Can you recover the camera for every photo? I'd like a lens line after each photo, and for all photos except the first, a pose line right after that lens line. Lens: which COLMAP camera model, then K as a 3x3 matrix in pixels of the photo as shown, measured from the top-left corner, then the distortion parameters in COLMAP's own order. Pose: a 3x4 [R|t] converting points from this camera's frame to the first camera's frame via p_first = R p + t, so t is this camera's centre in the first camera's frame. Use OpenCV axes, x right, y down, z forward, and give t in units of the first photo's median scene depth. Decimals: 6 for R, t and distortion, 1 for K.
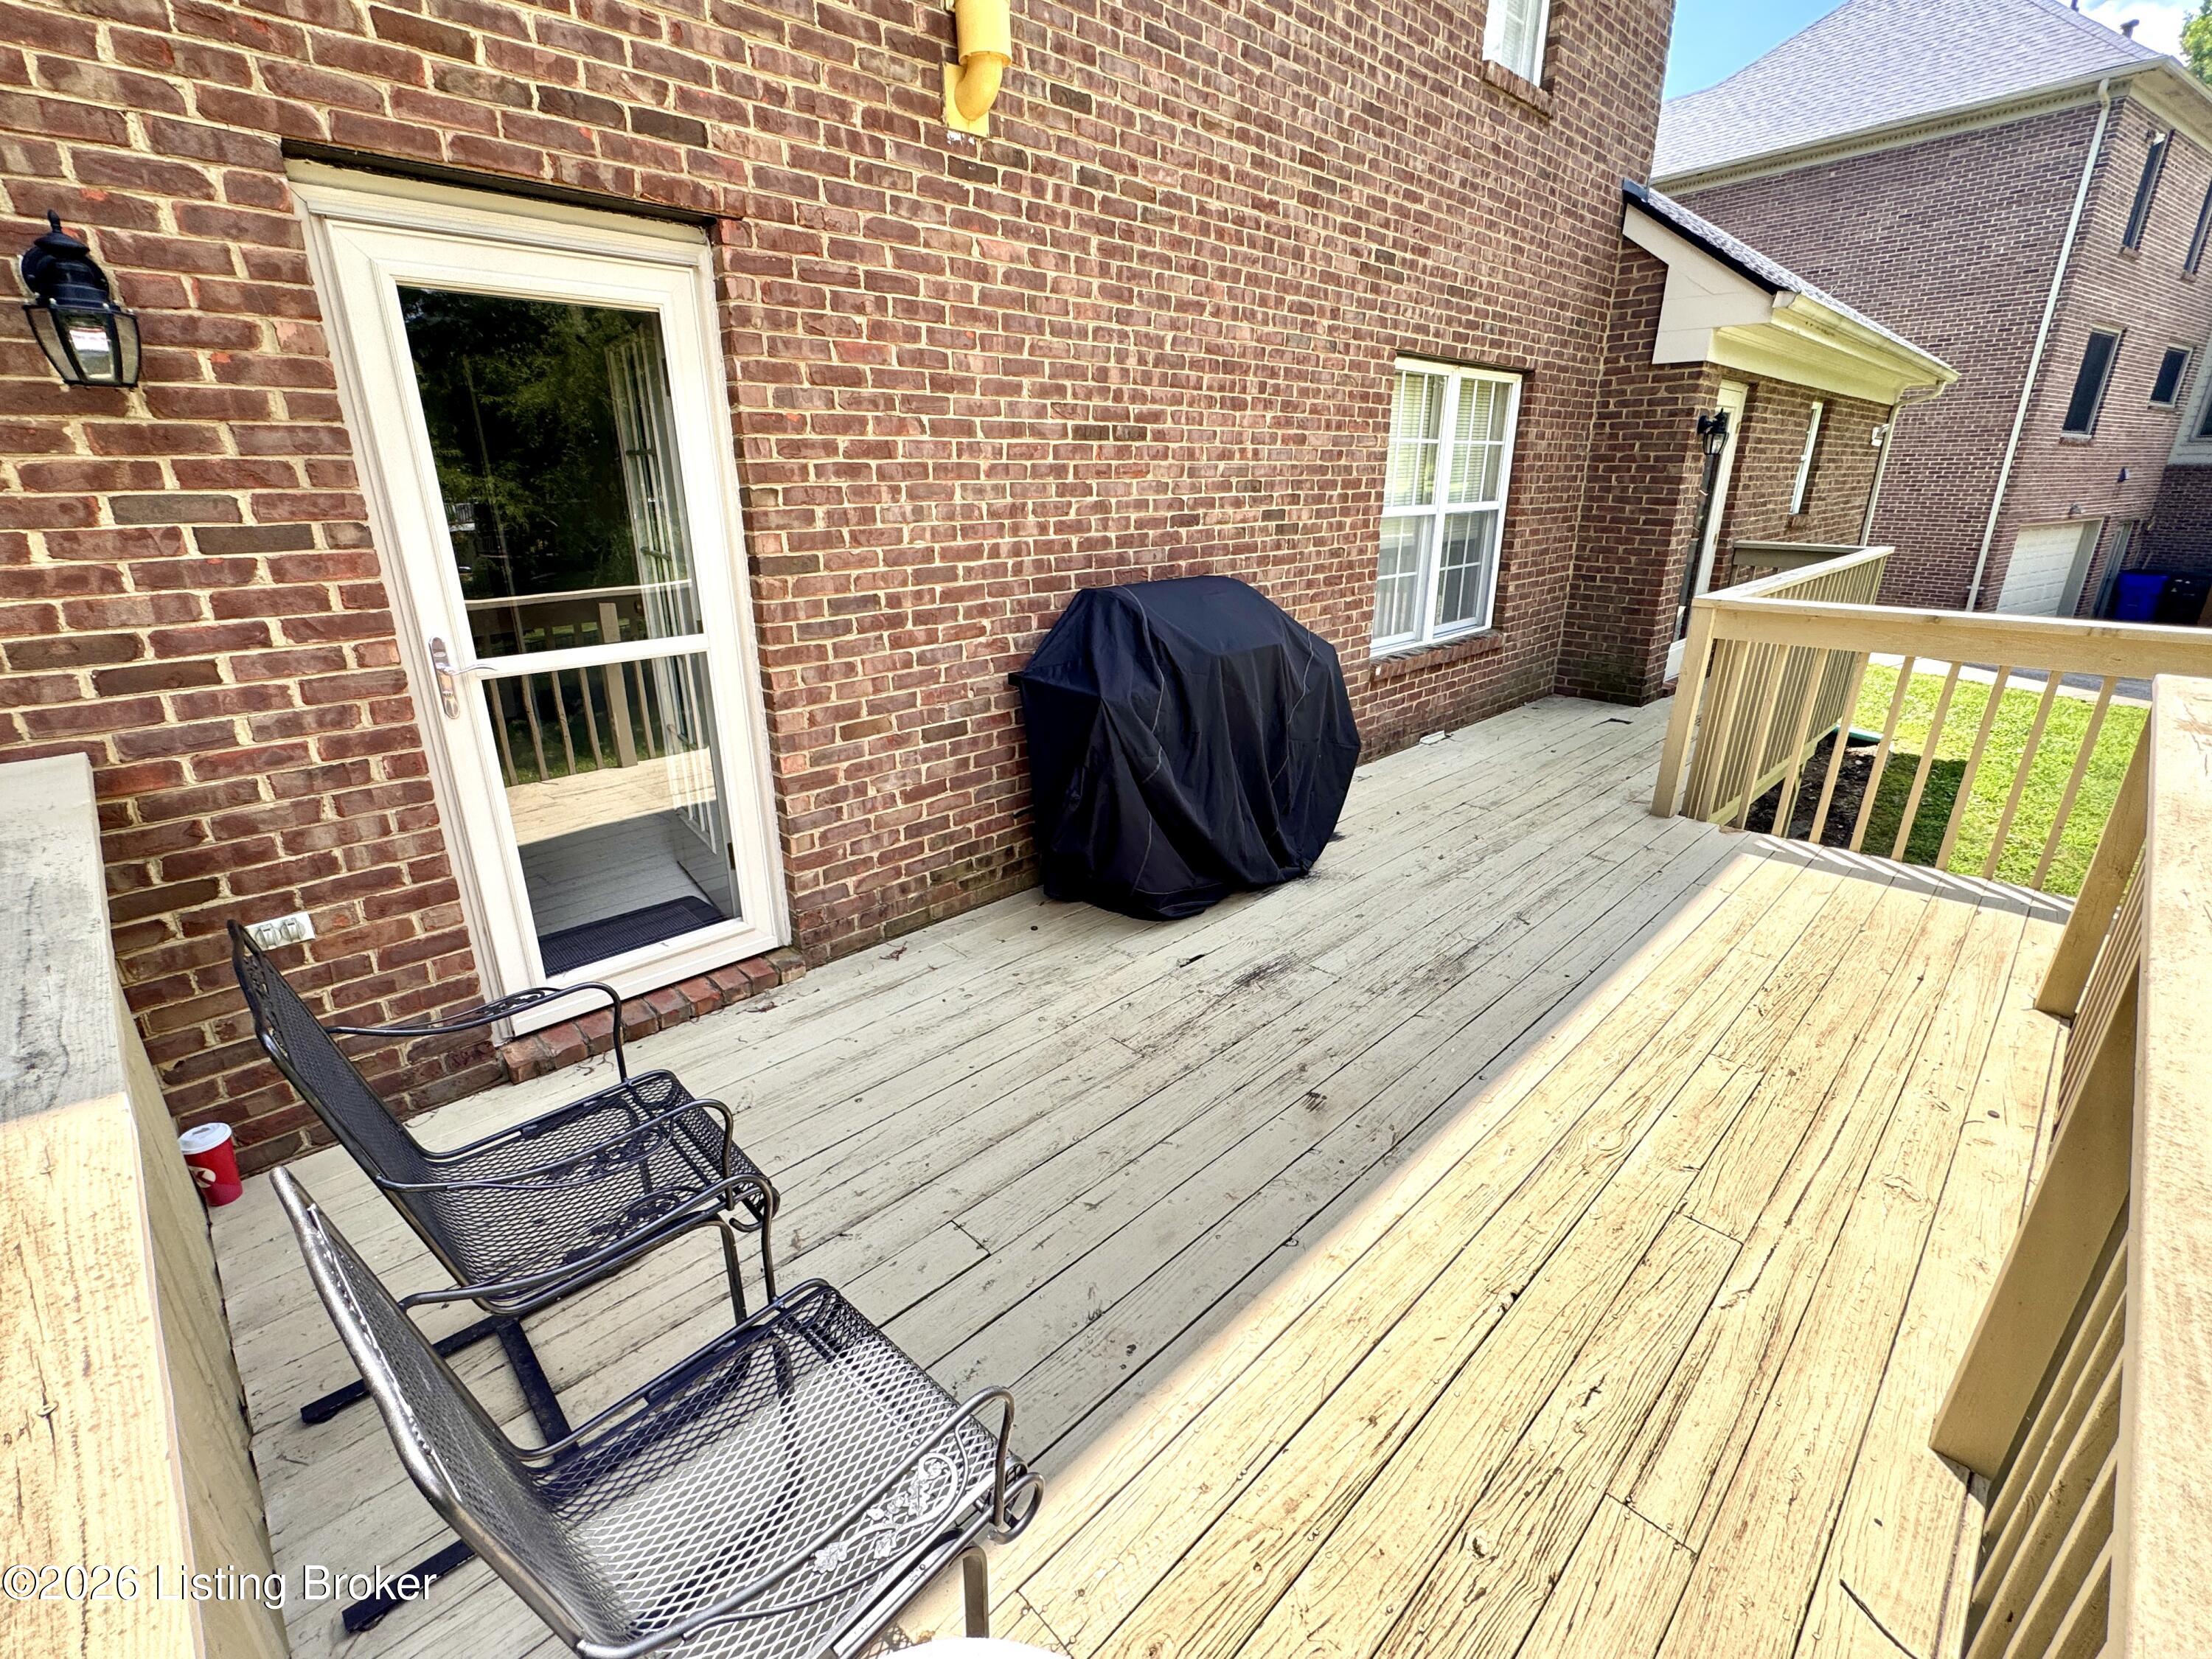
lens RADIAL K [[983.6, 0, 1105.0], [0, 983.6, 826.0], [0, 0, 1]] dist [-0.000496, -0.000036]
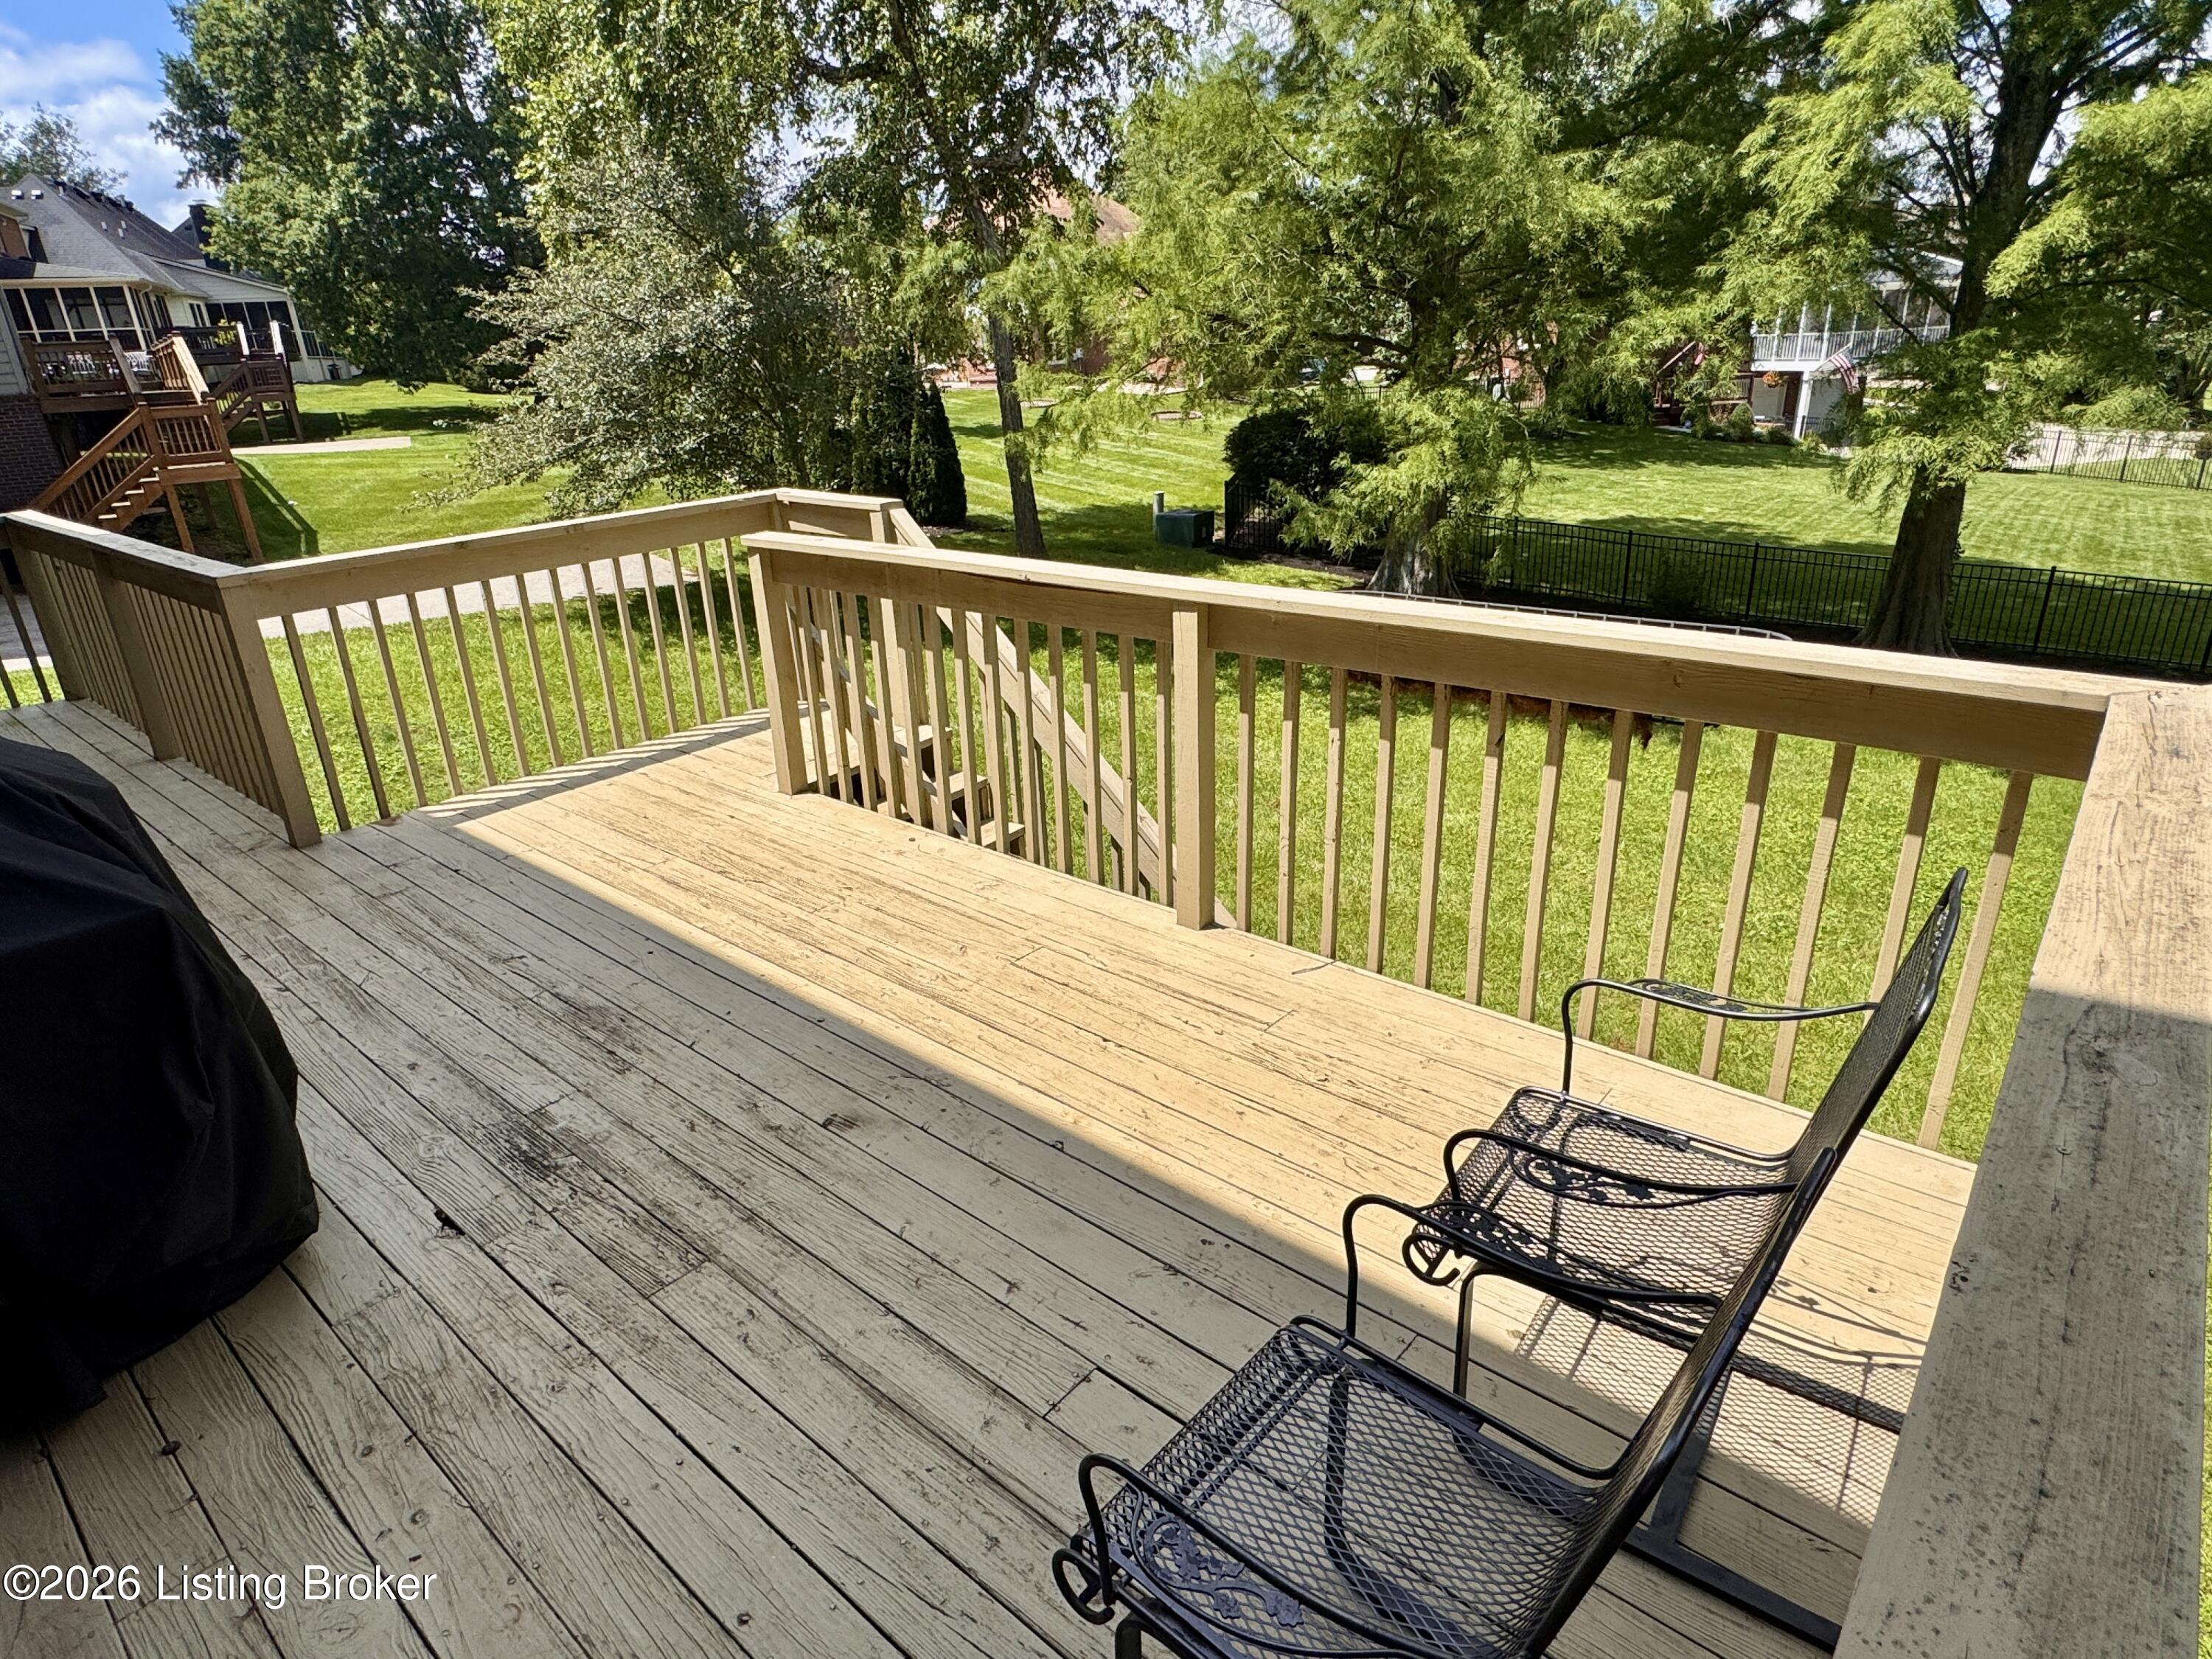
lens RADIAL K [[1223.2, 0, 1109.1], [0, 1223.2, 843.7], [0, 0, 1]] dist [0.001655, -0.001360]
pose [[-0.073372, -0.377896, 0.922936, -0.480561], [0.387198, 0.842042, 0.375556, -0.163403], [-0.919072, 0.384914, 0.084538, 0.403313]]
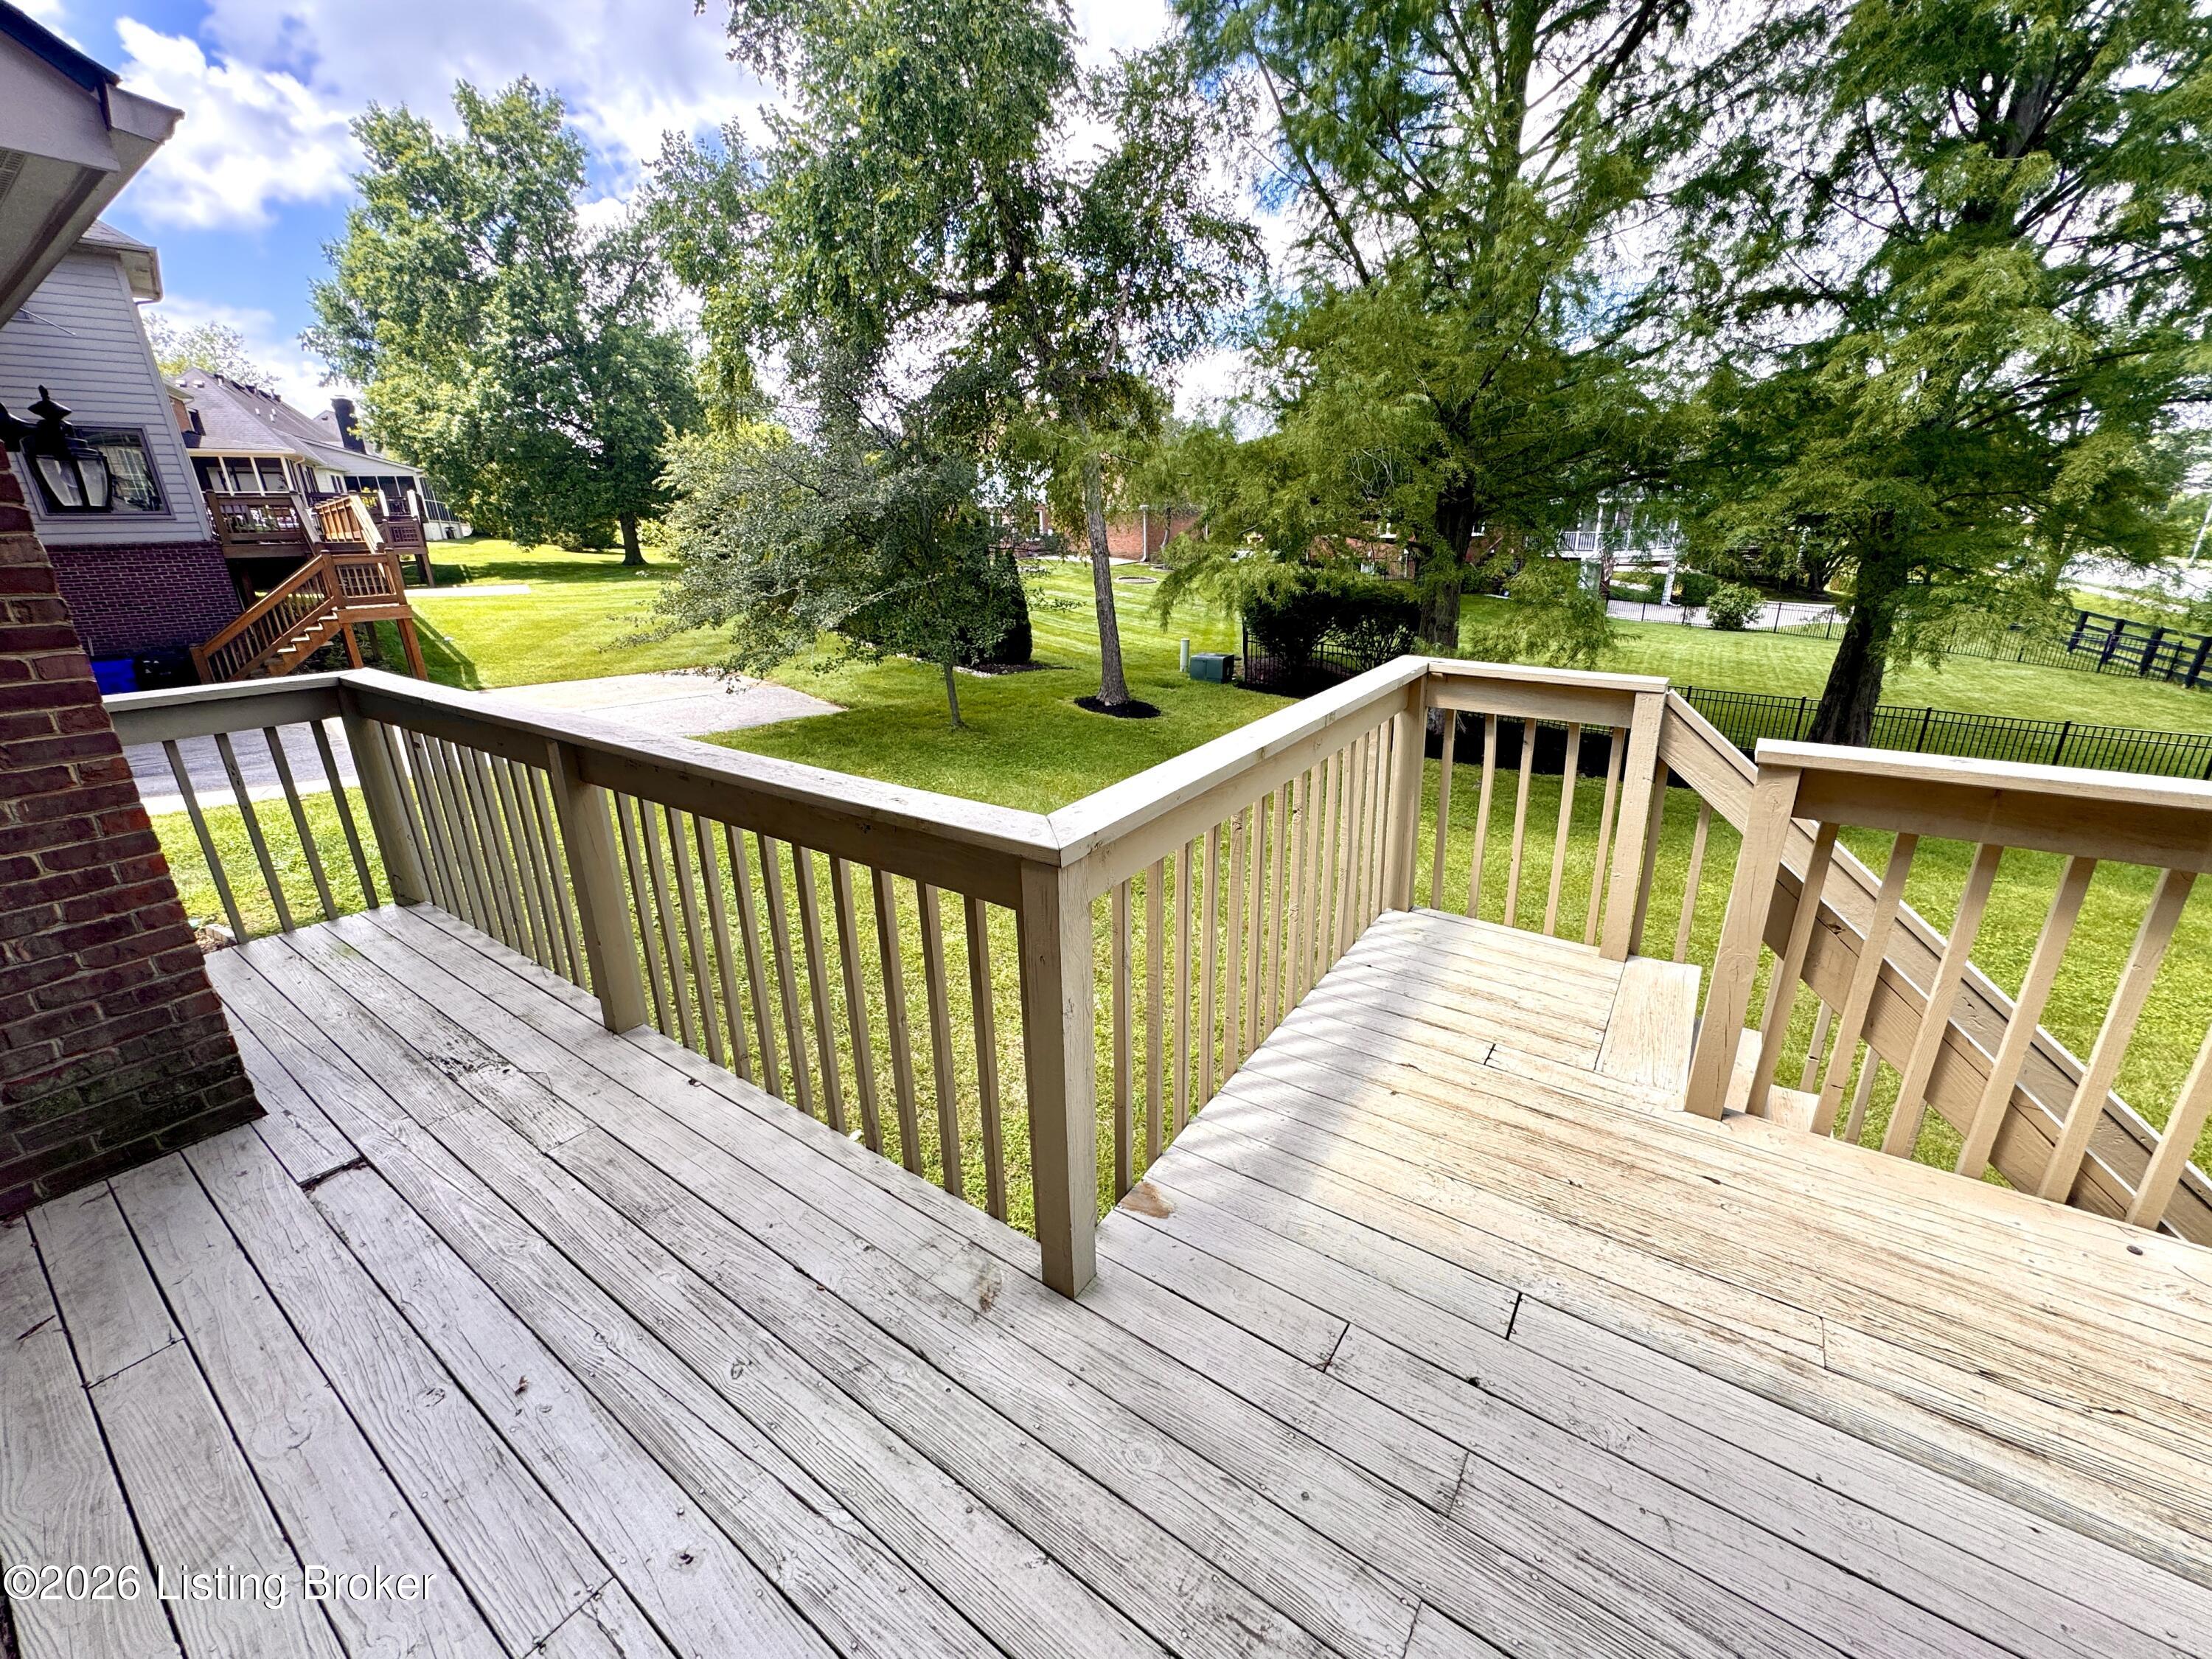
lens RADIAL K [[893.9, 0, 1103.3], [0, 893.9, 814.2], [0, 0, 1]] dist [0.008184, 0.000496]
pose [[-0.166102, -0.301072, 0.939024, 0.302813], [0.362124, 0.867097, 0.342066, -0.413586], [-0.917211, 0.396861, -0.035001, 1.139726]]
